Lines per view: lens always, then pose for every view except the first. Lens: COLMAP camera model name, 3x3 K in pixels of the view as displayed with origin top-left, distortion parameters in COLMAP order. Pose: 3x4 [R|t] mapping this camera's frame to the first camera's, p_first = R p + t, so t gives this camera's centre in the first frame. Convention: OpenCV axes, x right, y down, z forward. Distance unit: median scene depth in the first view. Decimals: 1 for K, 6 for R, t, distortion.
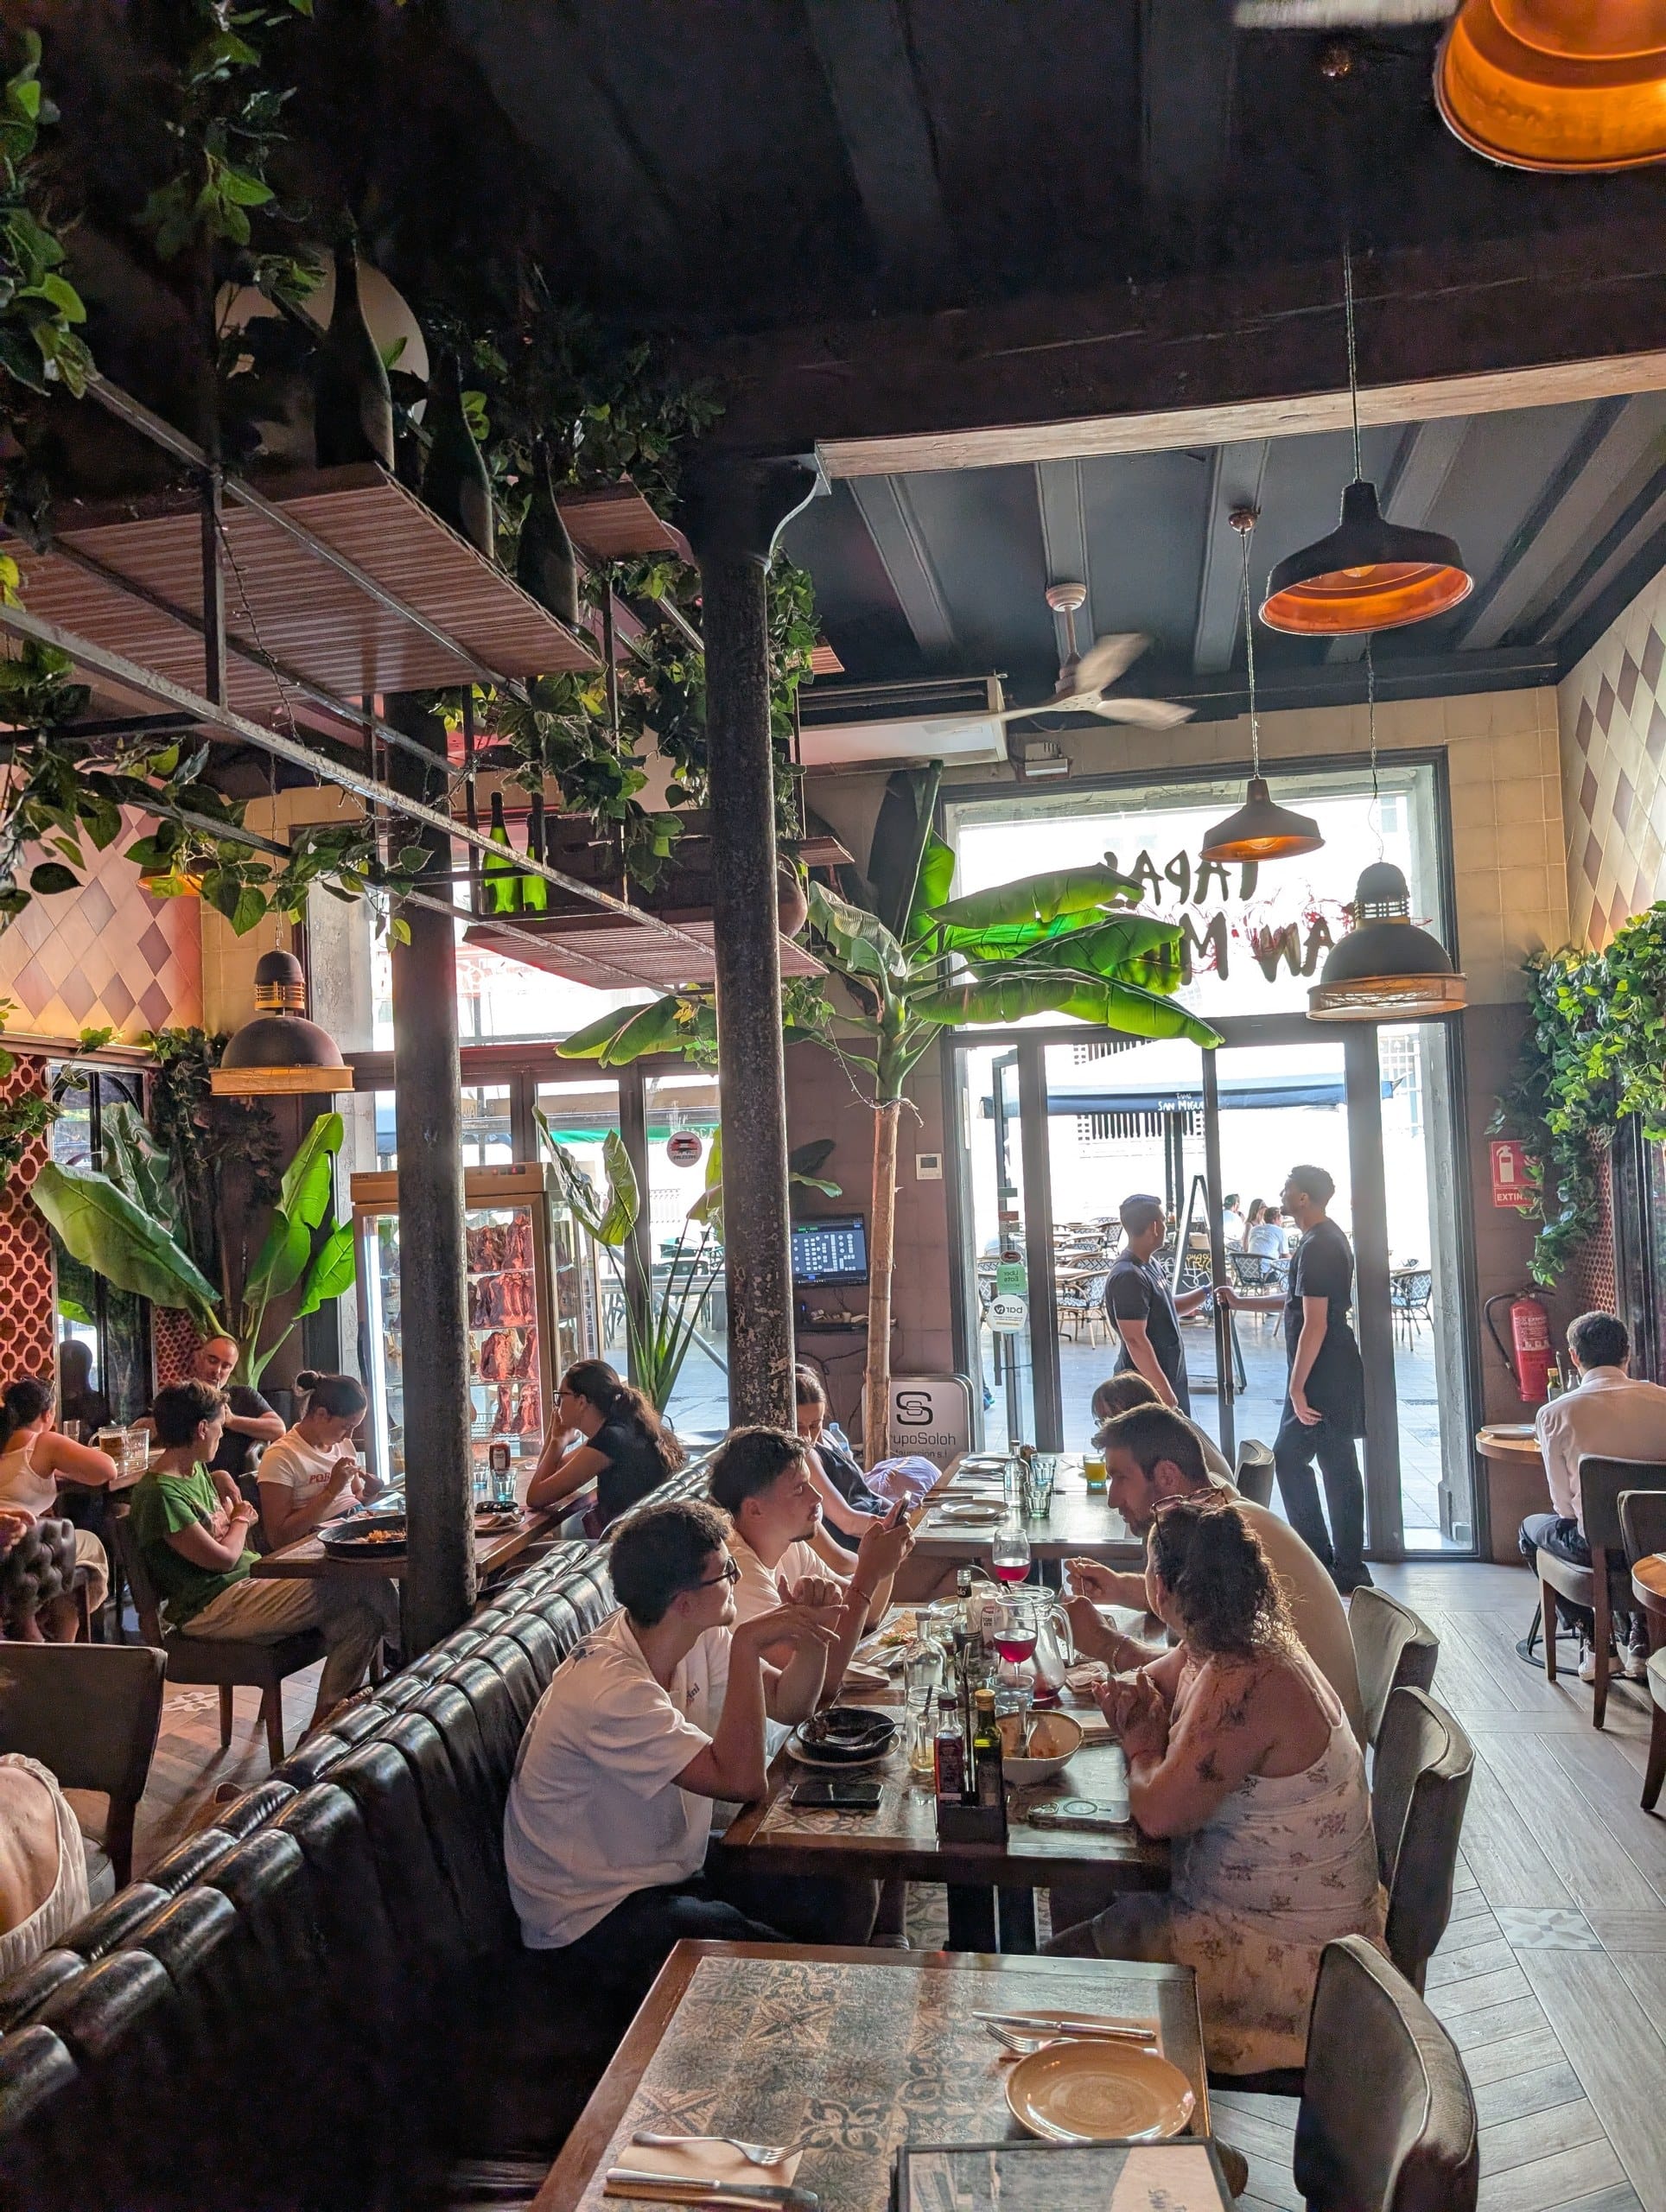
lens RADIAL K [[1608.1, 0, 833.0], [0, 1608.1, 1106.0], [0, 0, 1]] dist [0.013252, -0.007116]
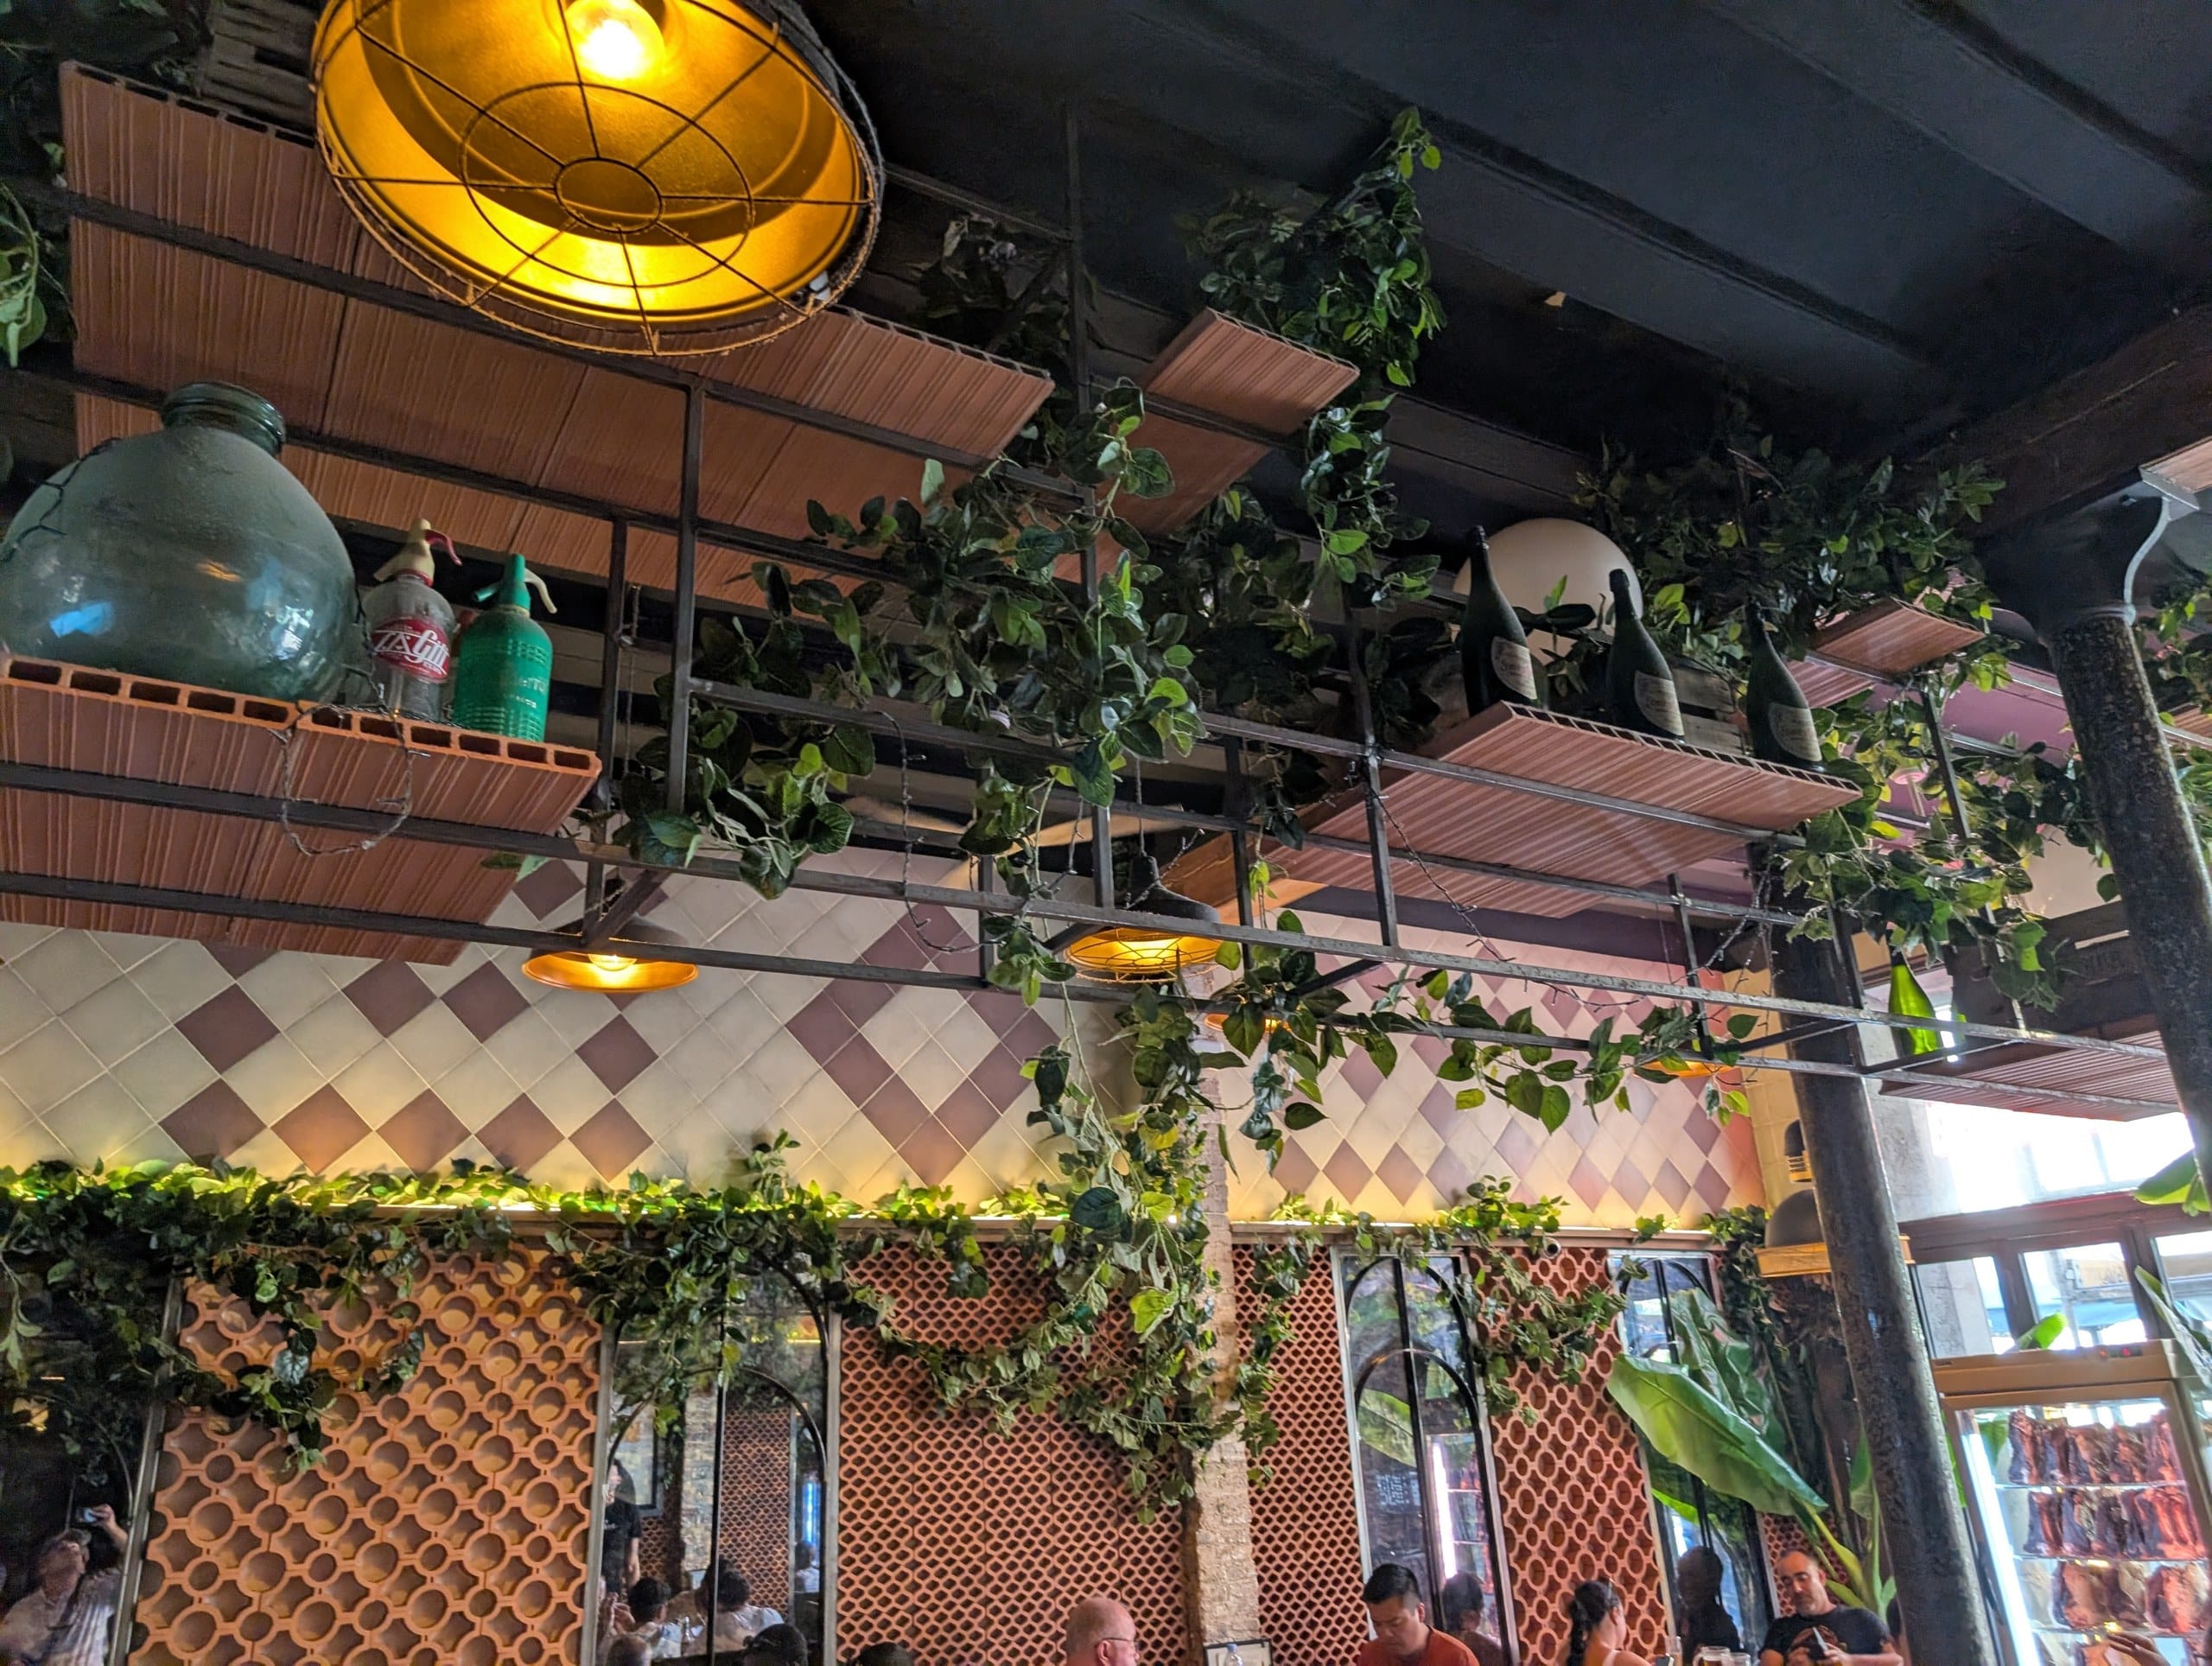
lens RADIAL K [[1581.6, 0, 1119.3], [0, 1581.6, 791.4], [0, 0, 1]] dist [0.019567, -0.008862]
pose [[0.672670, -0.271933, -0.688163, 0.105784], [0.056203, 0.946112, -0.318926, -0.000358], [0.737805, 0.175855, 0.651704, 0.033101]]
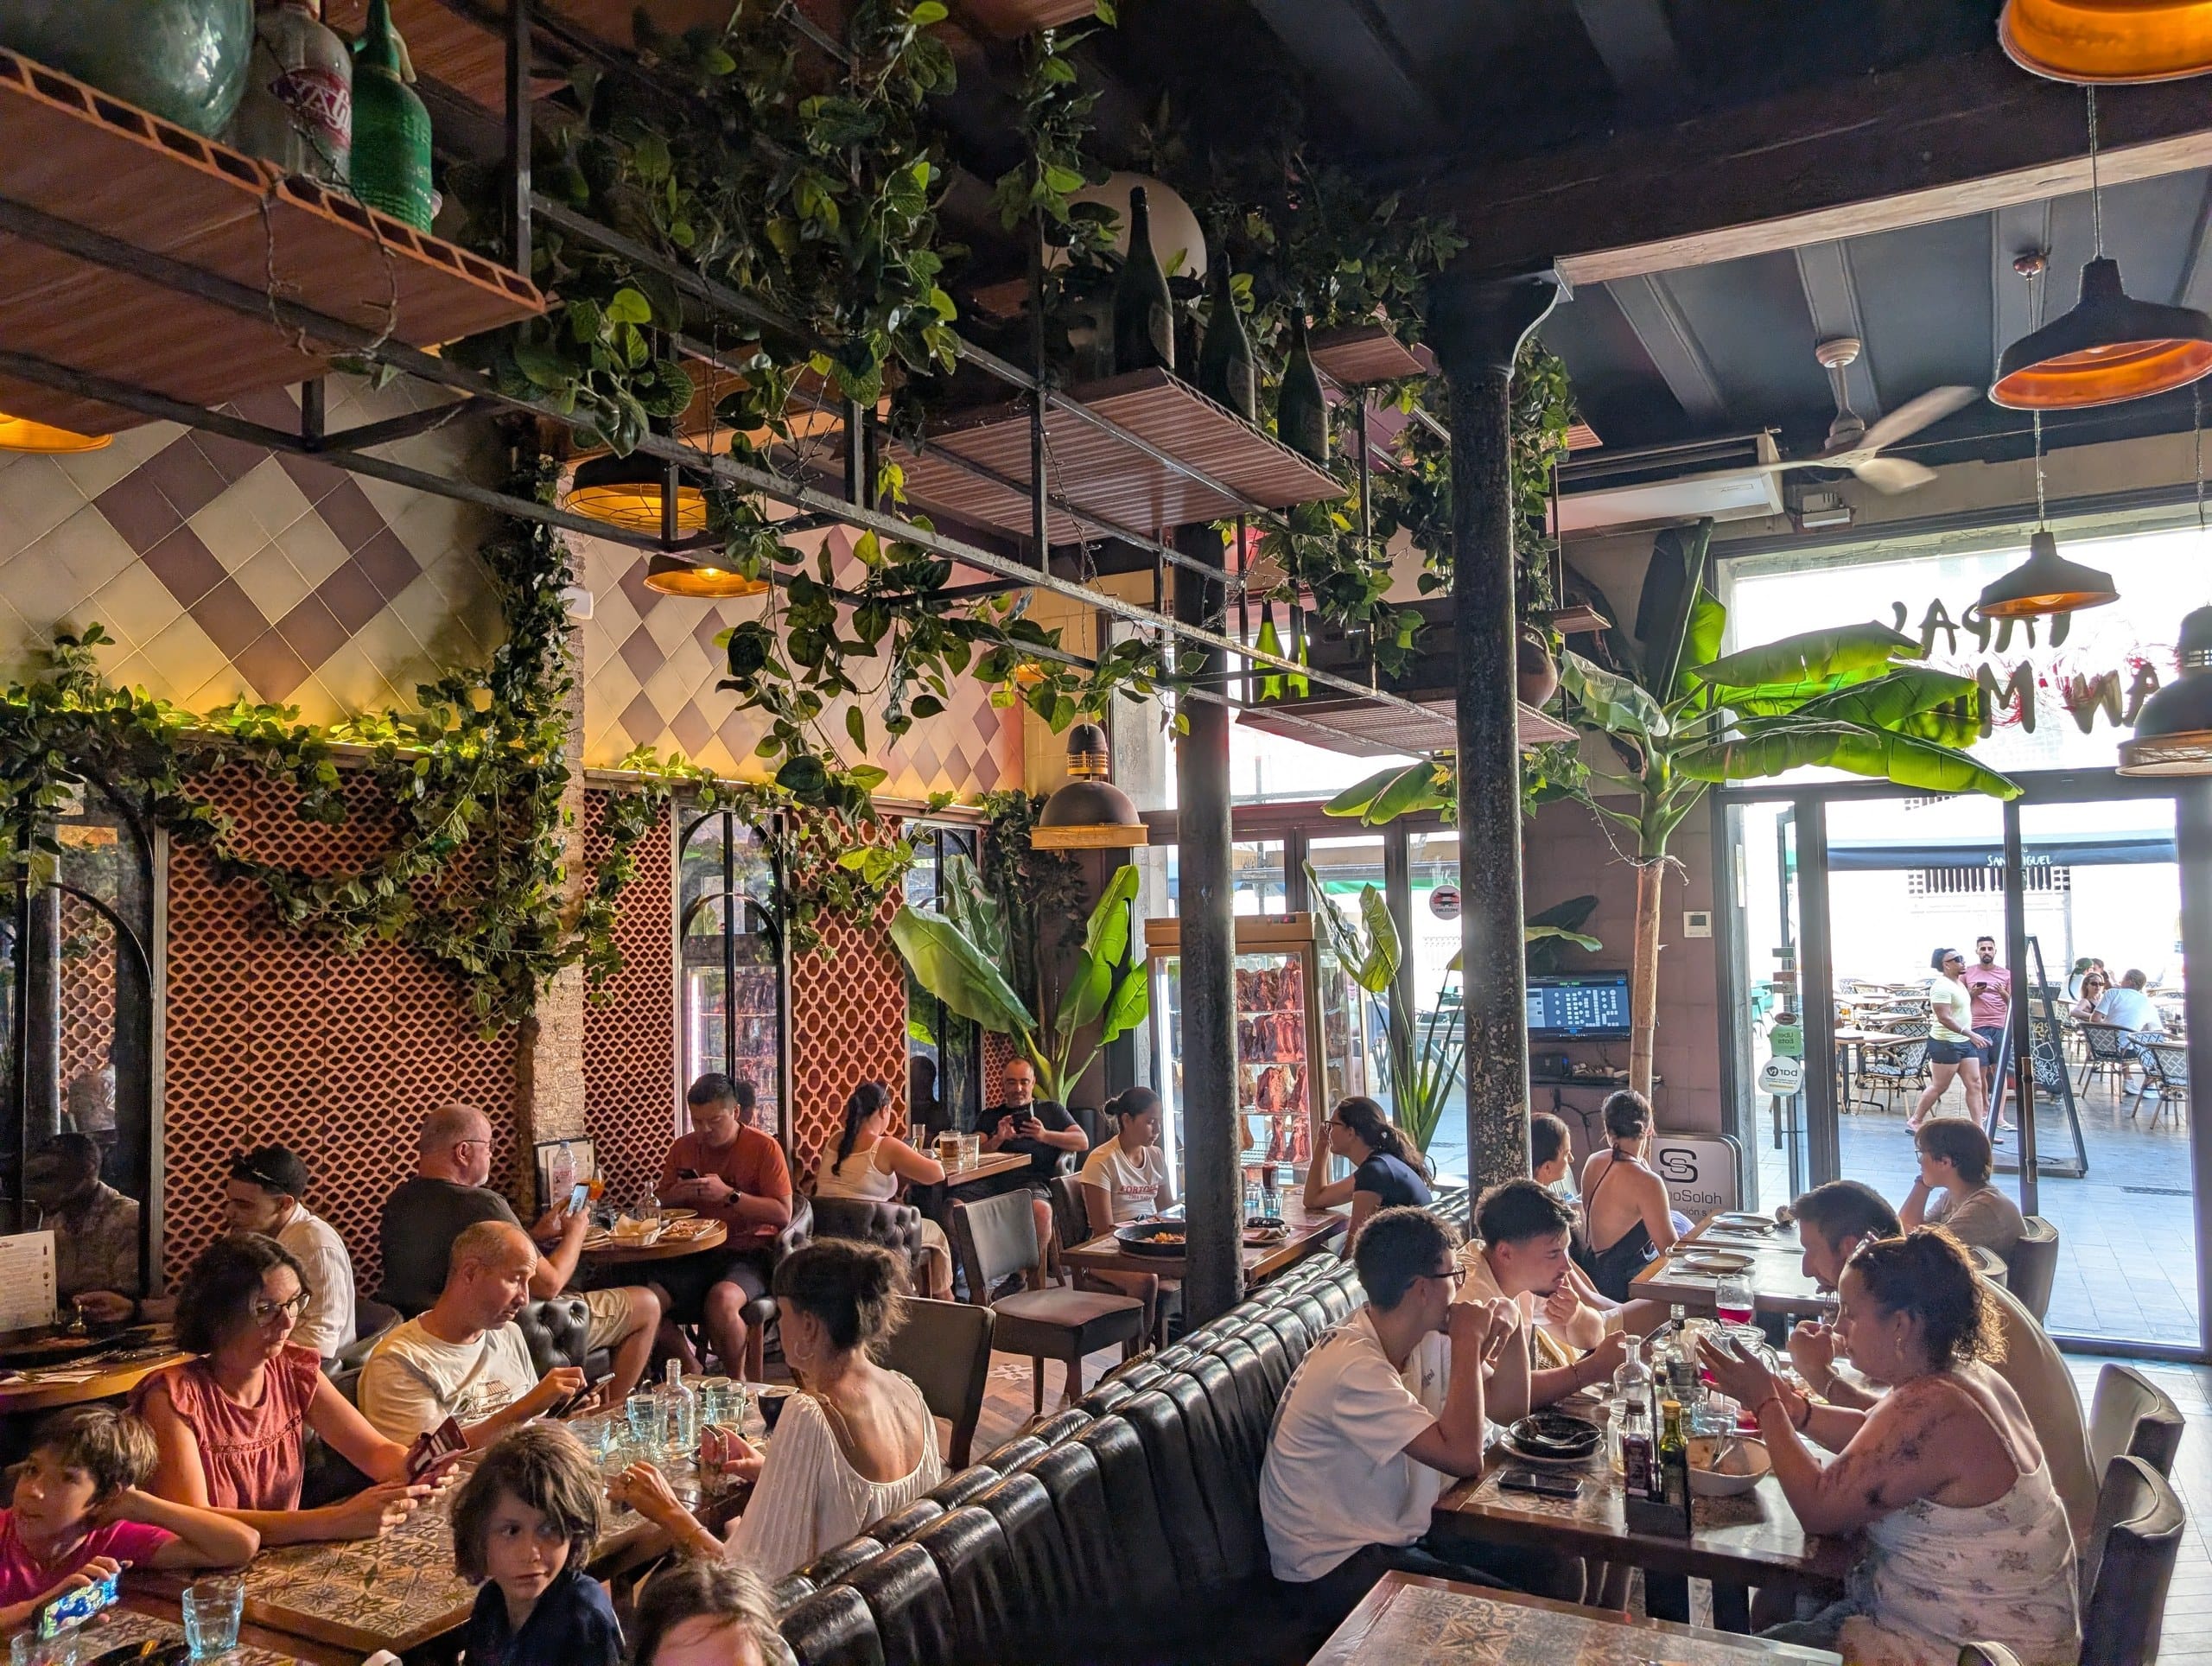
lens RADIAL K [[1581.6, 0, 1119.3], [0, 1581.6, 791.4], [0, 0, 1]] dist [0.019567, -0.008862]
pose [[0.951925, -0.005267, -0.306286, 0.026065], [-0.006280, 0.999306, -0.036703, -0.007819], [0.306267, 0.036862, 0.951232, -0.071848]]
